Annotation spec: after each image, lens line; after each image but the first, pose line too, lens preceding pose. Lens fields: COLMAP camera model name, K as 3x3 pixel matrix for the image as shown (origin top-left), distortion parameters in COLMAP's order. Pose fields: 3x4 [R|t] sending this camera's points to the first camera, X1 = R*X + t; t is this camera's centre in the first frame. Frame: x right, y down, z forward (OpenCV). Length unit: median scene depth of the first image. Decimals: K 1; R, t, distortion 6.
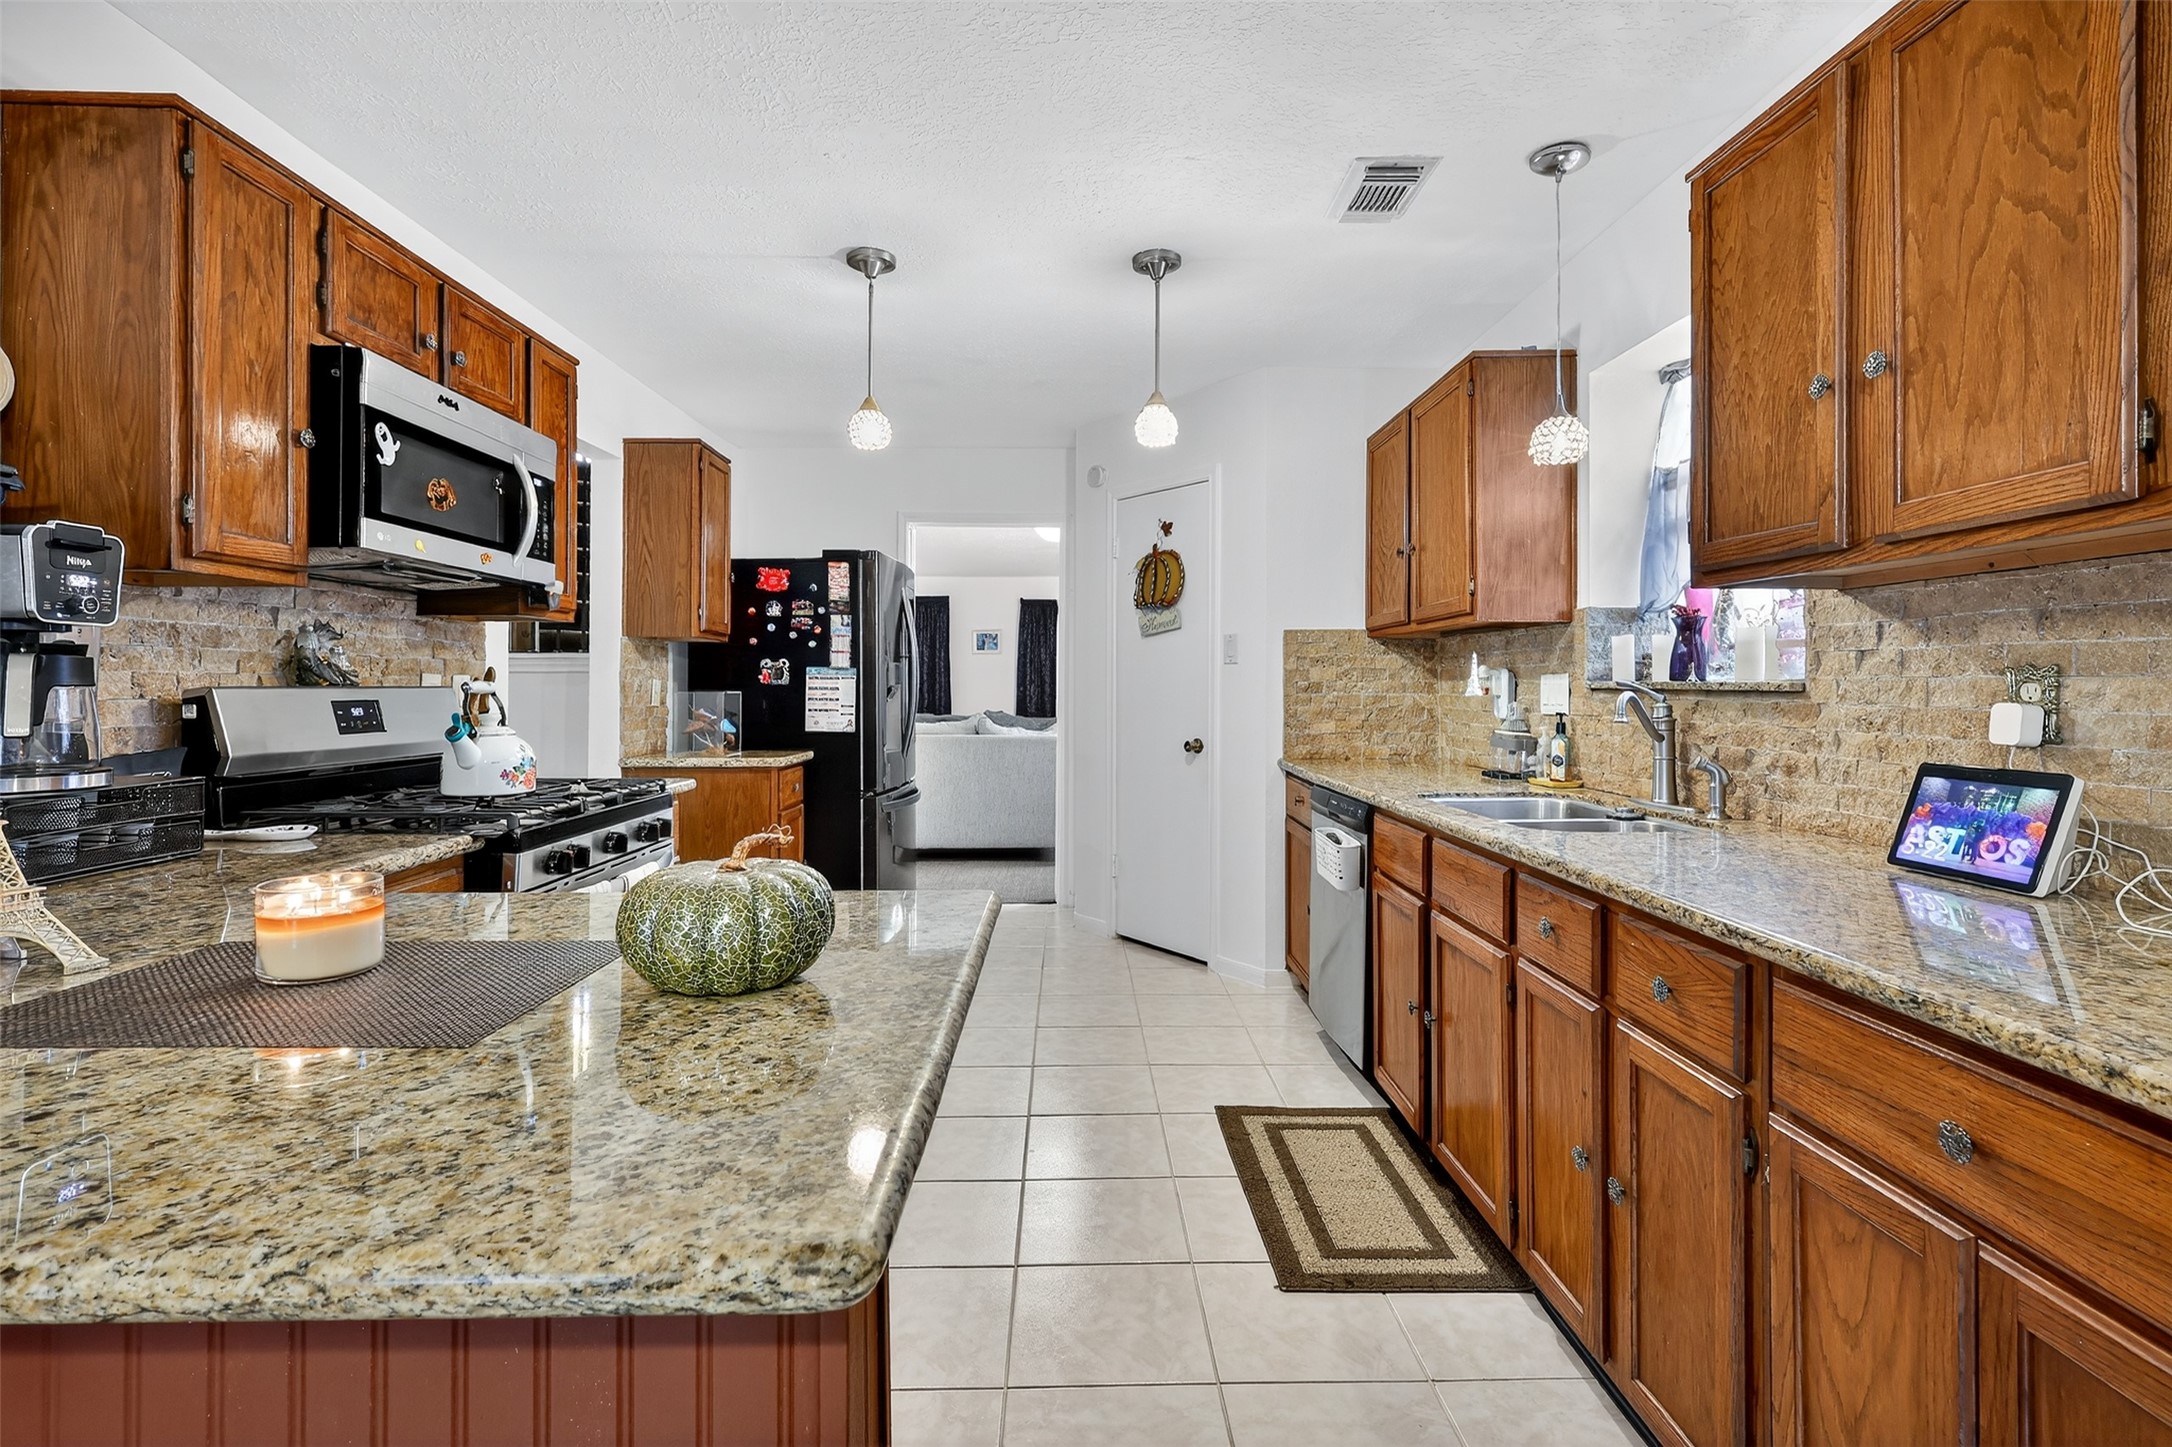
lens RADIAL K [[1004.2, 0, 1093.5], [0, 1004.2, 689.0], [0, 0, 1]] dist [-0.005104, 0.001799]
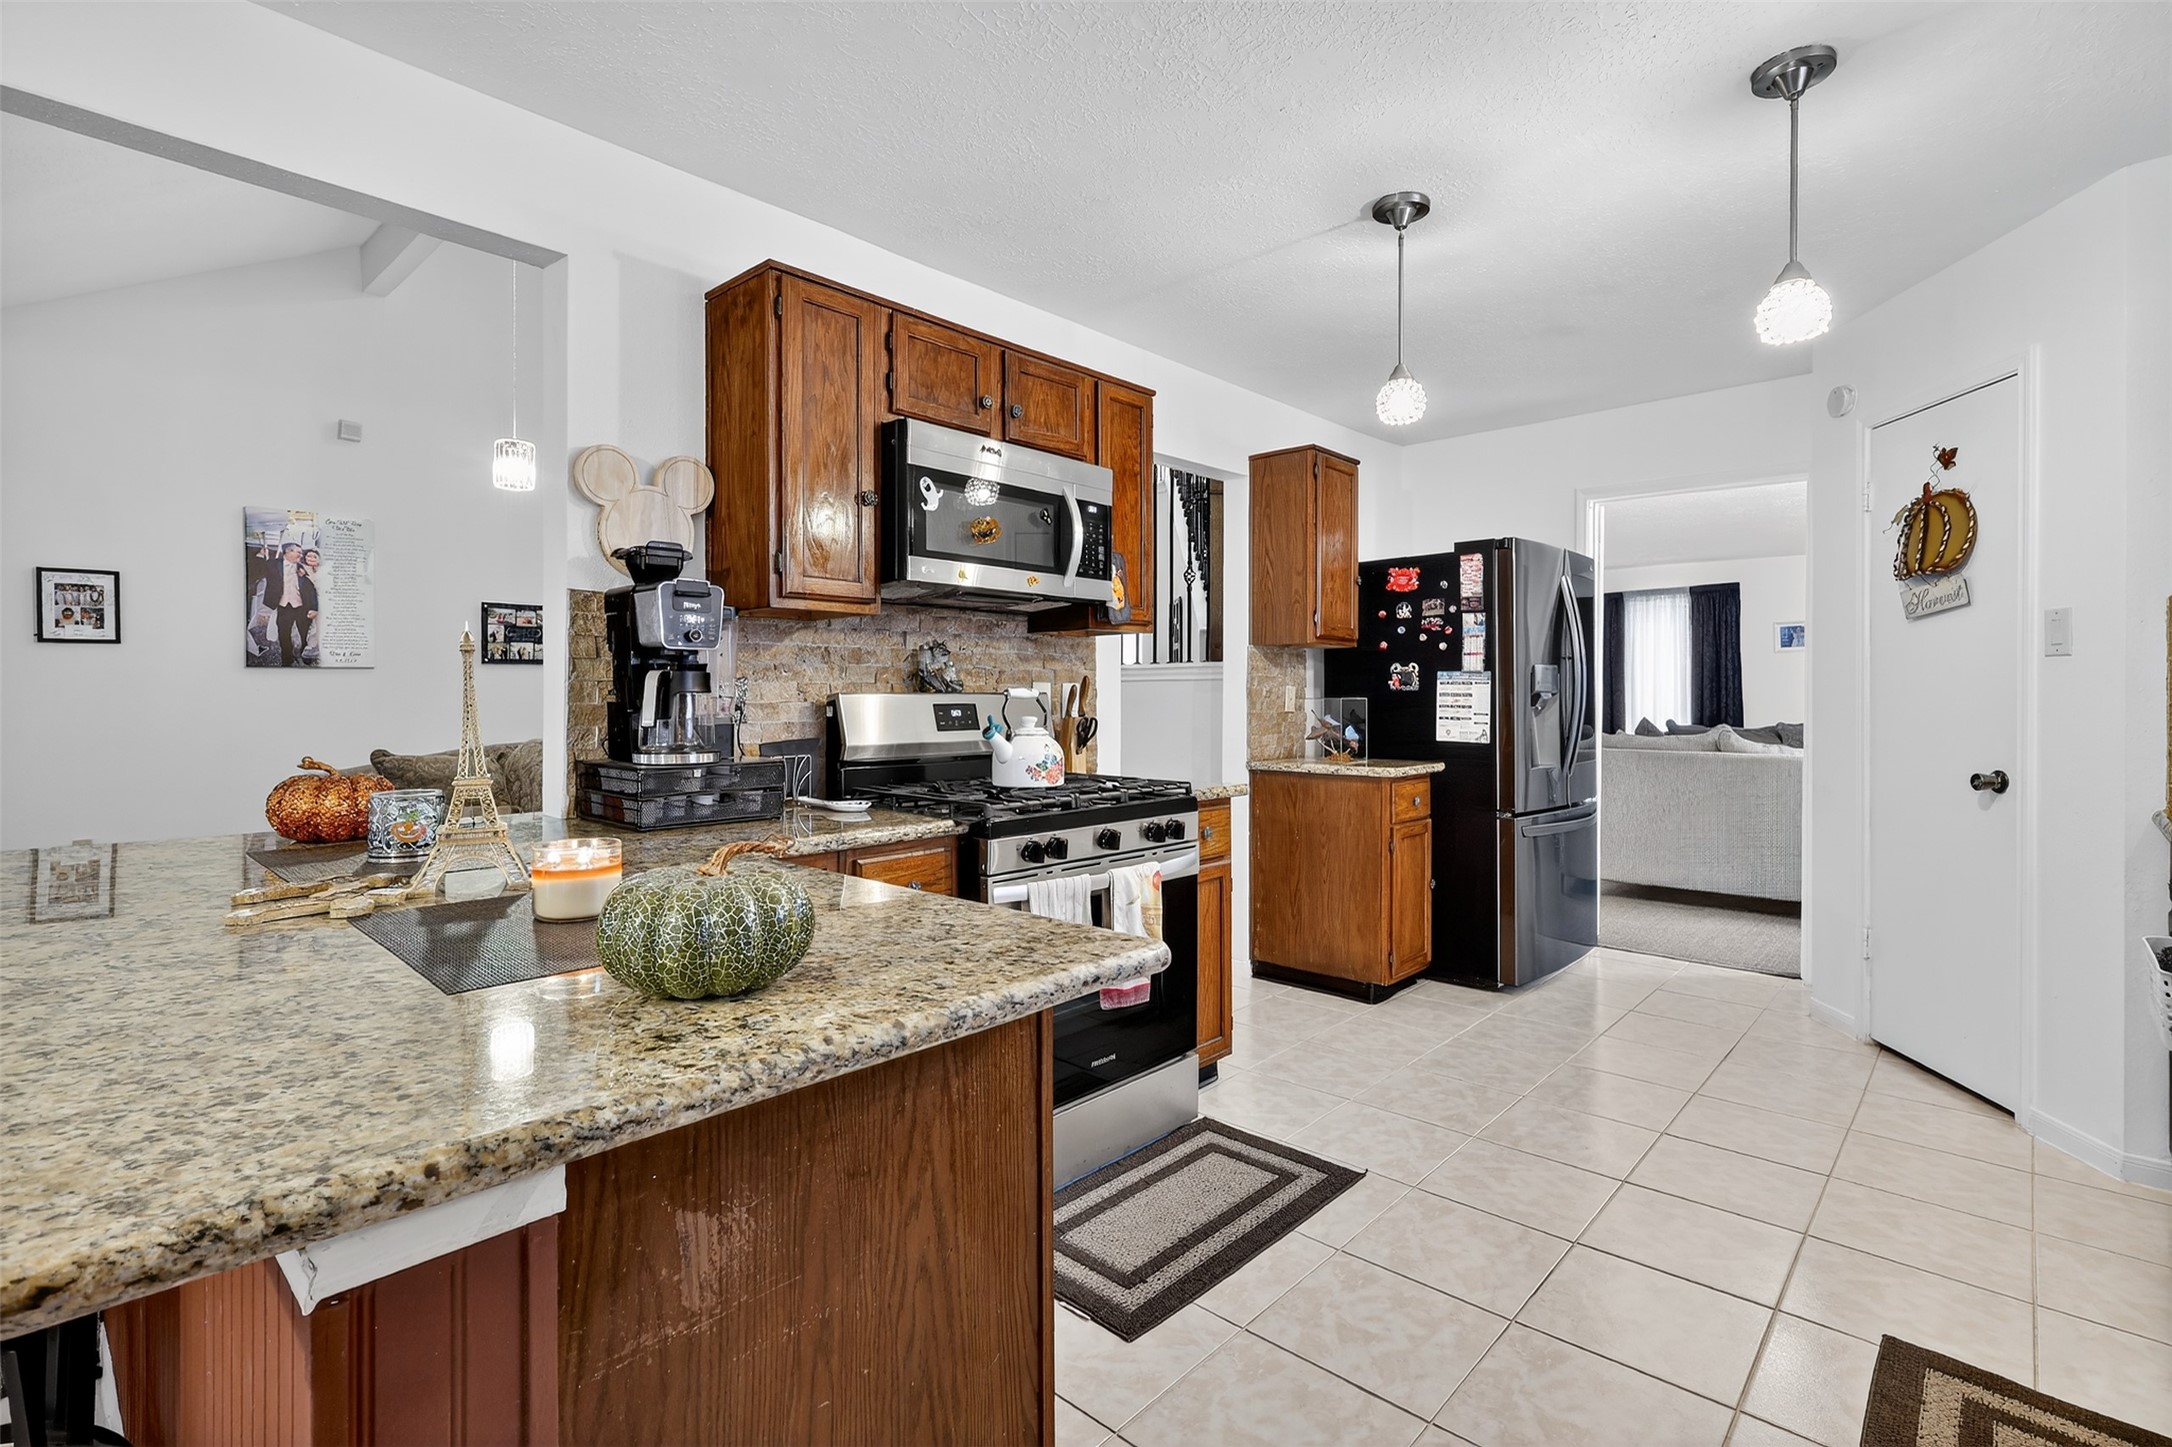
lens RADIAL K [[1004.2, 0, 1088.8], [0, 1004.2, 702.5], [0, 0, 1]] dist [-0.005104, 0.001799]
pose [[0.722898, 0.004557, -0.690940, 0.204767], [-0.000068, 0.999979, 0.006524, 0.001242], [0.690955, -0.004669, 0.722883, 0.184750]]
